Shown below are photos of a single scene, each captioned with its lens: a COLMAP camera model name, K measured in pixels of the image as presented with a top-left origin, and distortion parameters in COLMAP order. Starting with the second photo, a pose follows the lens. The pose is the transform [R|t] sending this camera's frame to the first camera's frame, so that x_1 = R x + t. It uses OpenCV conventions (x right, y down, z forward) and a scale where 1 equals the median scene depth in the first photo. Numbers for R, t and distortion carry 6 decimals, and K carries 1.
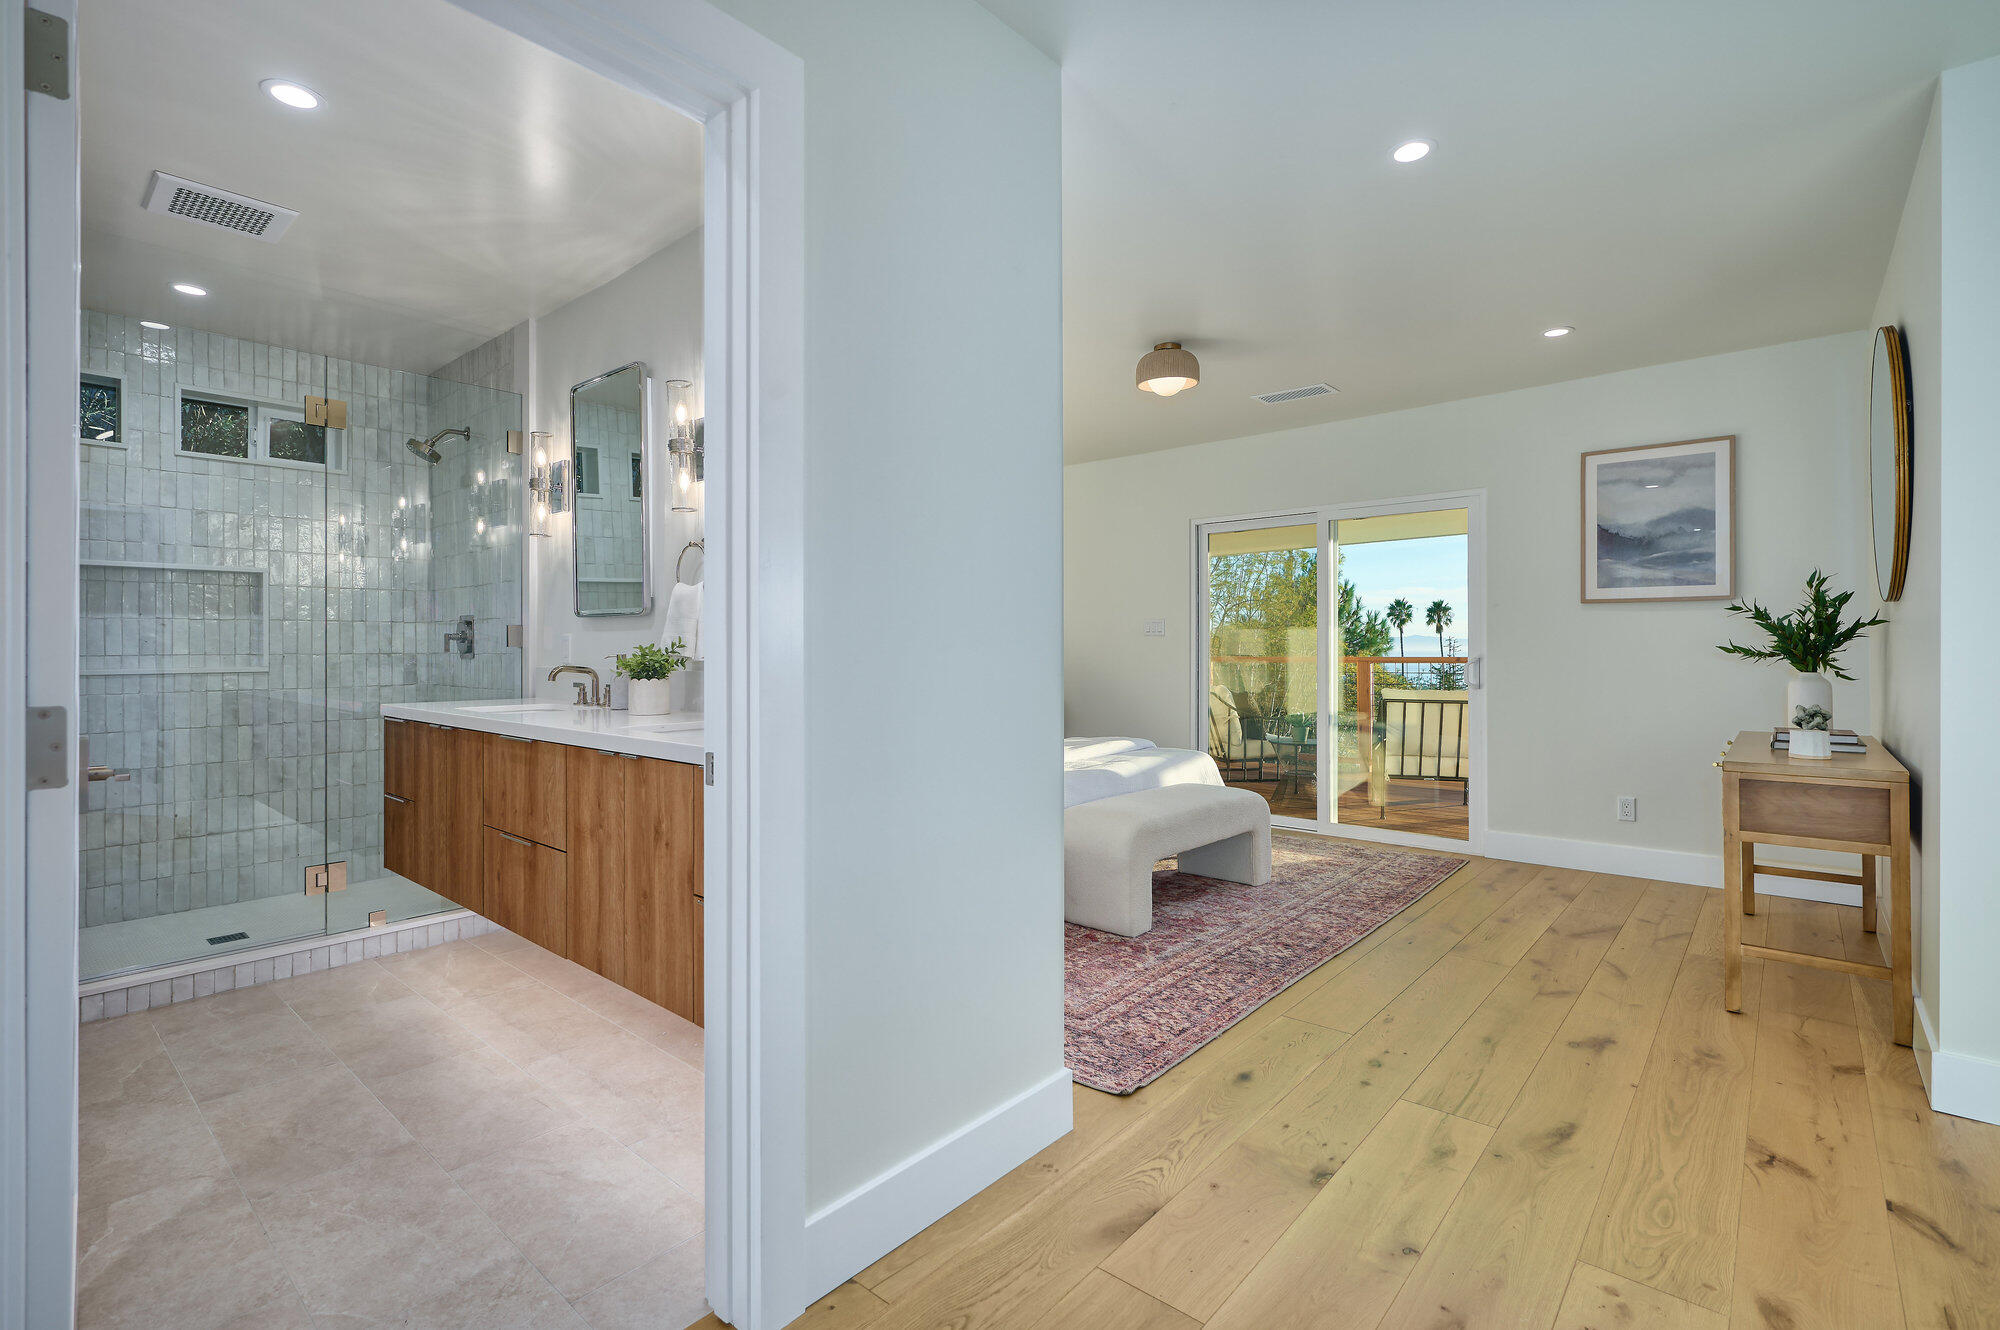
lens RADIAL K [[916.5, 0, 1000.0], [0, 916.5, 645.4], [0, 0, 1]] dist [0.000744, 0.000035]
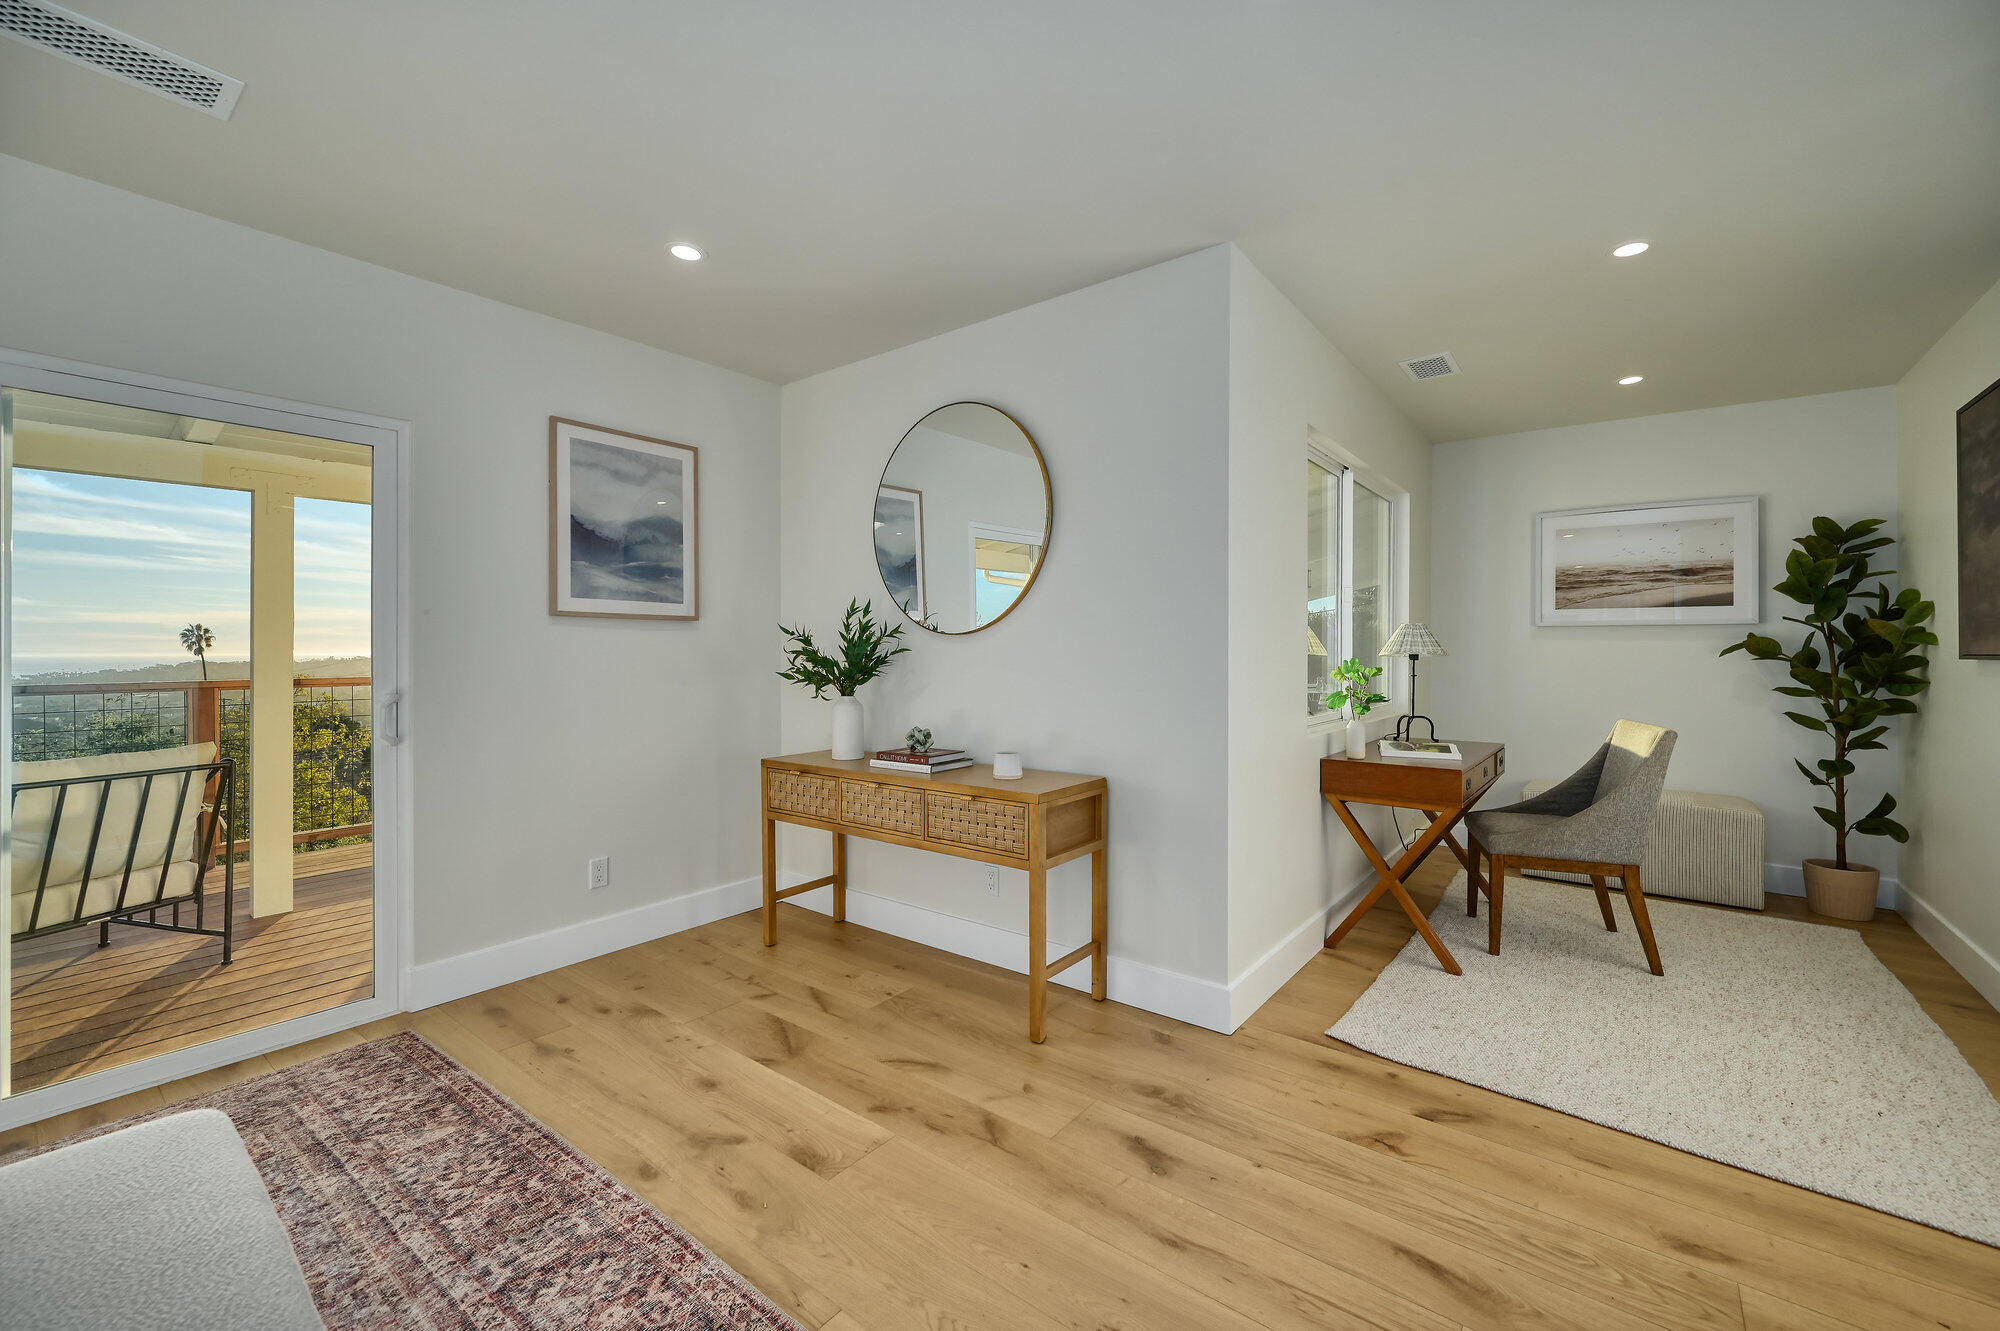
lens RADIAL K [[805.1, 0, 1003.6], [0, 805.1, 658.2], [0, 0, 1]] dist [-0.013462, -0.000001]
pose [[-0.053389, -0.005001, 0.998561, -0.043852], [0.002376, 0.999984, 0.005135, -0.014046], [-0.998571, 0.002647, -0.053376, 0.687714]]
